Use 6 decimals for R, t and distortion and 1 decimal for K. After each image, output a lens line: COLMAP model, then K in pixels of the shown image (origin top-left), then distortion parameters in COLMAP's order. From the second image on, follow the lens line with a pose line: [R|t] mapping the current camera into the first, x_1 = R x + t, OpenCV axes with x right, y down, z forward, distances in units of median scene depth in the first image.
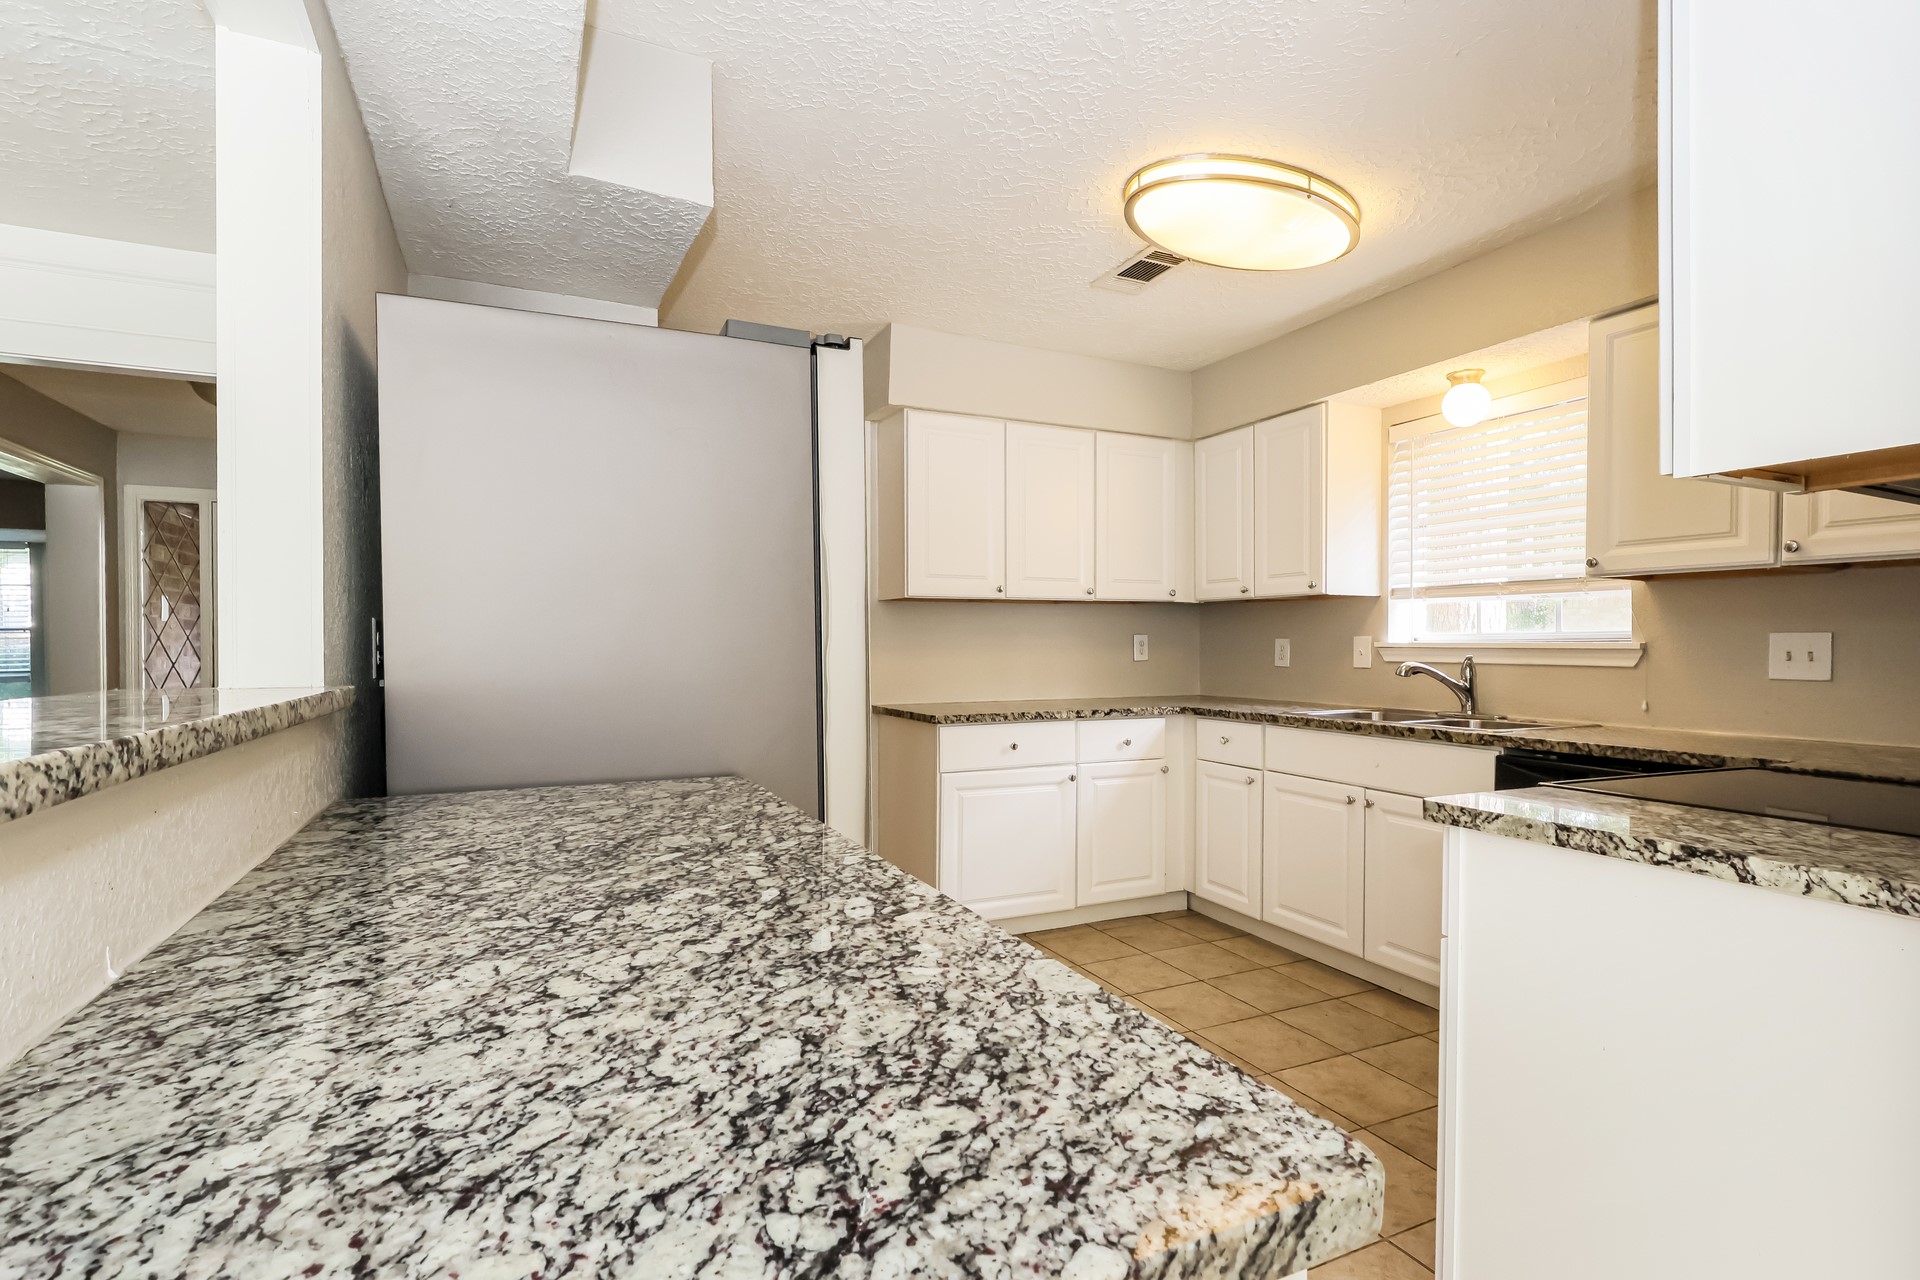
lens RADIAL K [[908.3, 0, 956.4], [0, 908.3, 649.6], [0, 0, 1]] dist [-0.009910, 0.002268]
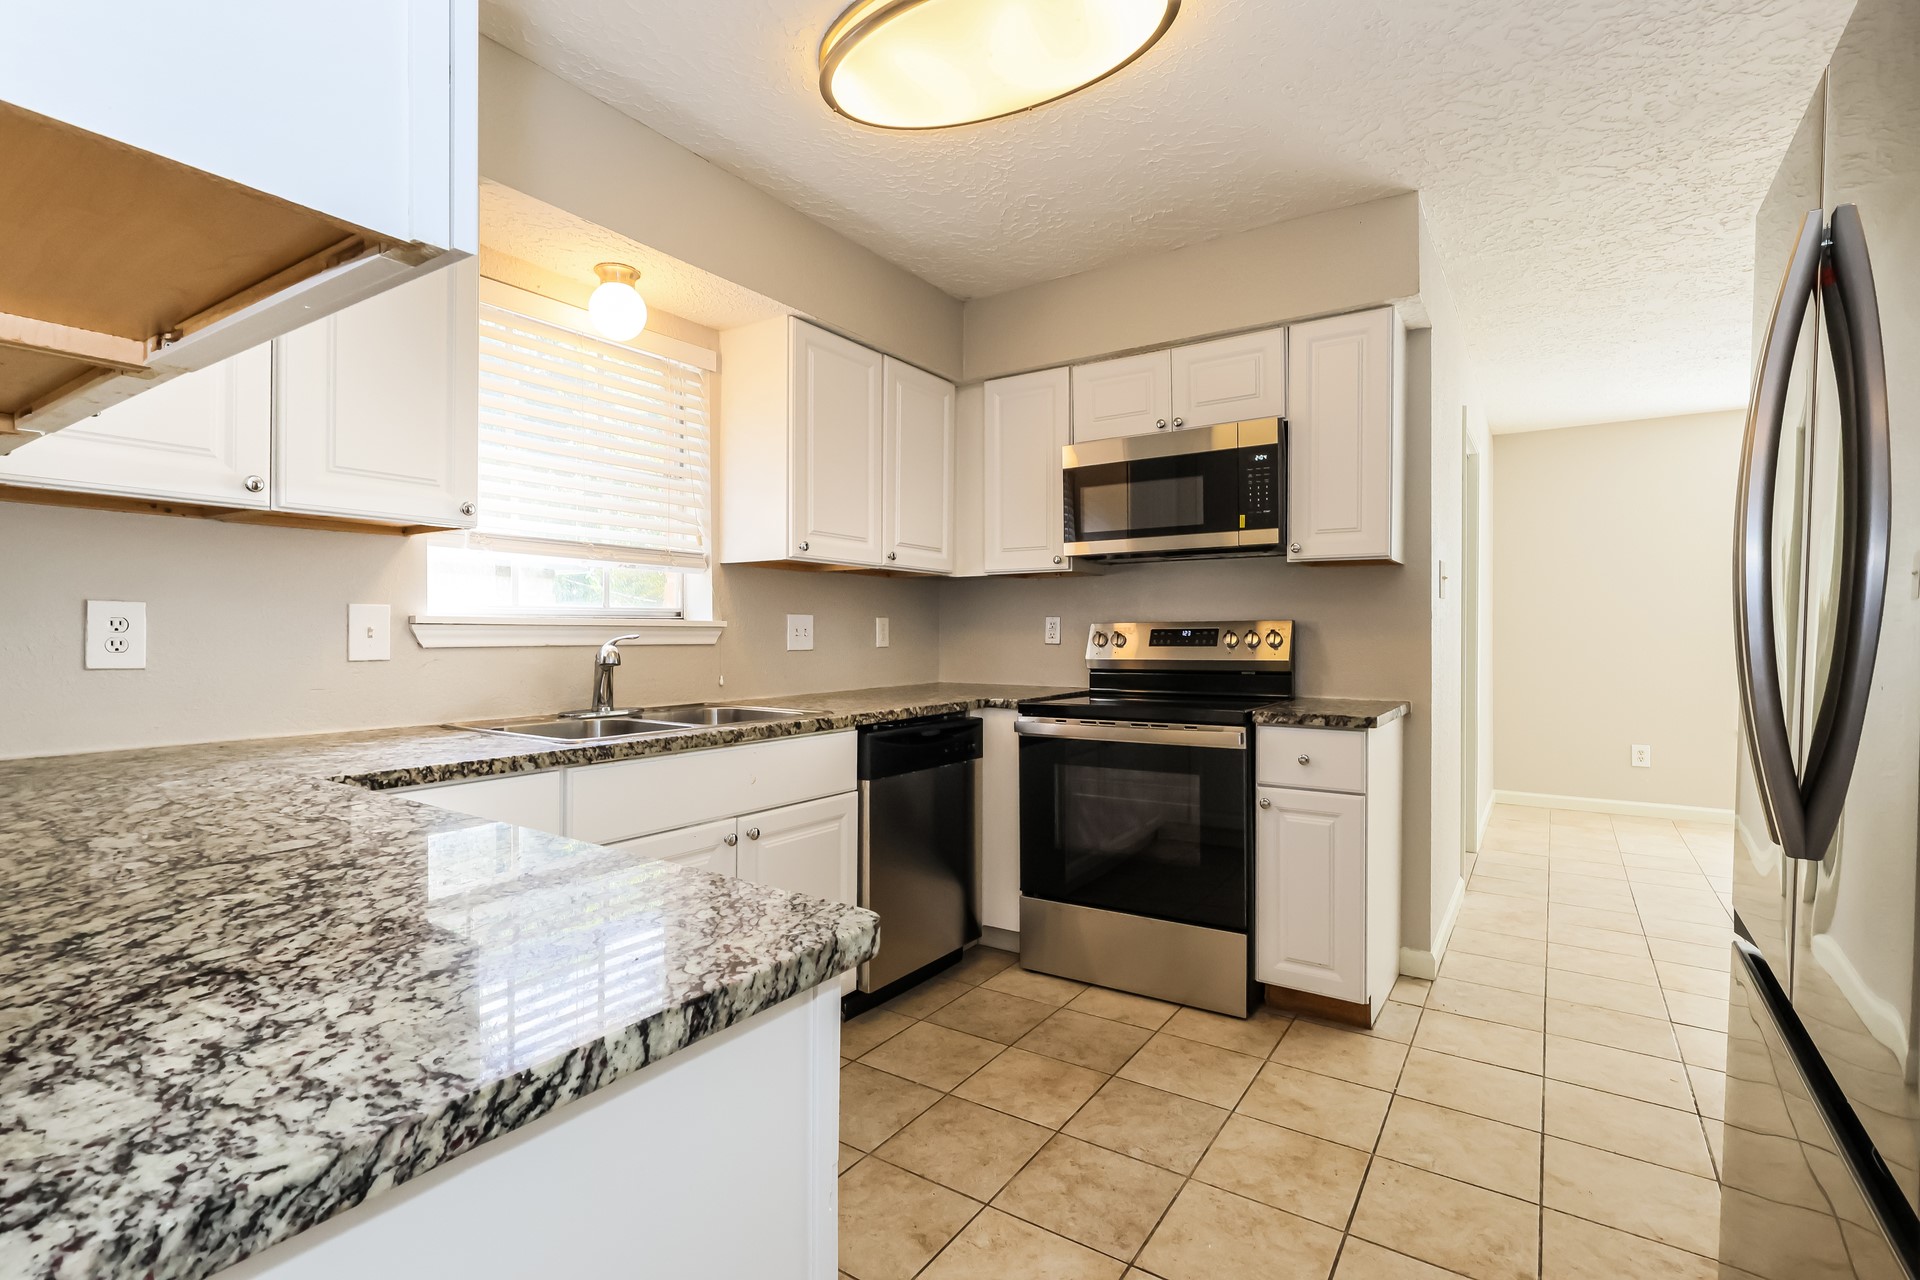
lens RADIAL K [[908.3, 0, 955.1], [0, 908.3, 632.9], [0, 0, 1]] dist [-0.009910, 0.002268]
pose [[-0.513424, -0.005896, 0.858115, -0.316910], [-0.000313, 0.999978, 0.006683, -0.000560], [-0.858135, 0.003162, -0.513414, 1.463363]]
